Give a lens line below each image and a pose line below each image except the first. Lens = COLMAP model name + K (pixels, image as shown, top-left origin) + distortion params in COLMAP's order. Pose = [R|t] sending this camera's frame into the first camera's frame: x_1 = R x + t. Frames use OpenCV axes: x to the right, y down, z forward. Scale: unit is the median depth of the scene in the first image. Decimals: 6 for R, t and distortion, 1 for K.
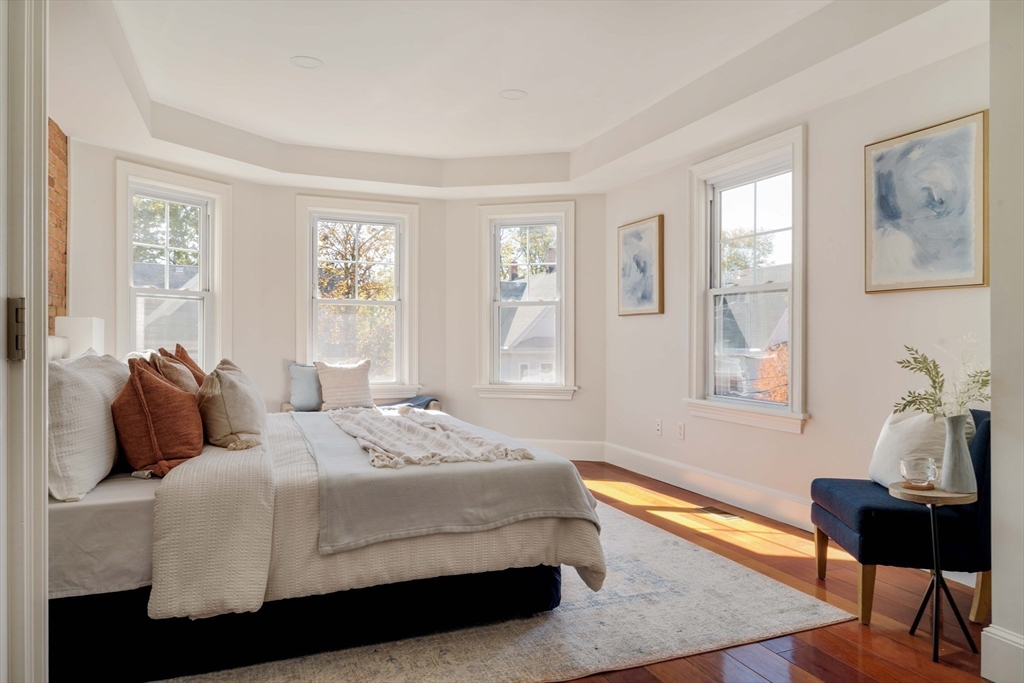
lens RADIAL K [[707.5, 0, 519.1], [0, 707.5, 340.9], [0, 0, 1]] dist [0.002376, -0.004573]
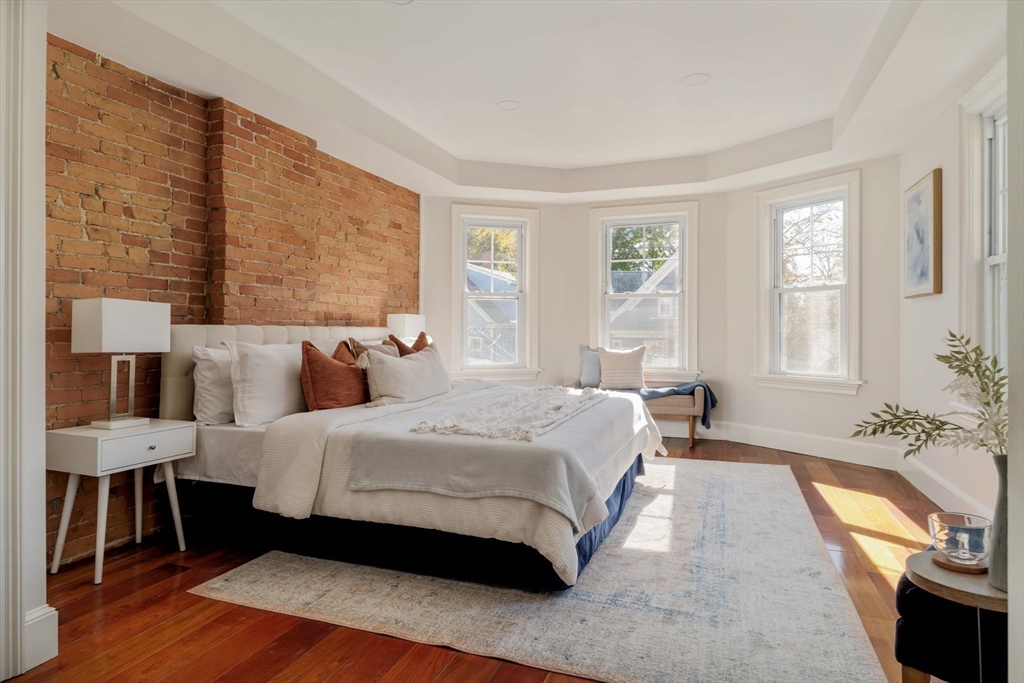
lens RADIAL K [[598.1, 0, 507.9], [0, 598.1, 334.5], [0, 0, 1]] dist [-0.001730, -0.000501]
pose [[0.715888, 0.001861, -0.698213, 0.634490], [0.002173, 0.999986, 0.004893, 0.005827], [0.698212, -0.005020, 0.715874, 0.362207]]
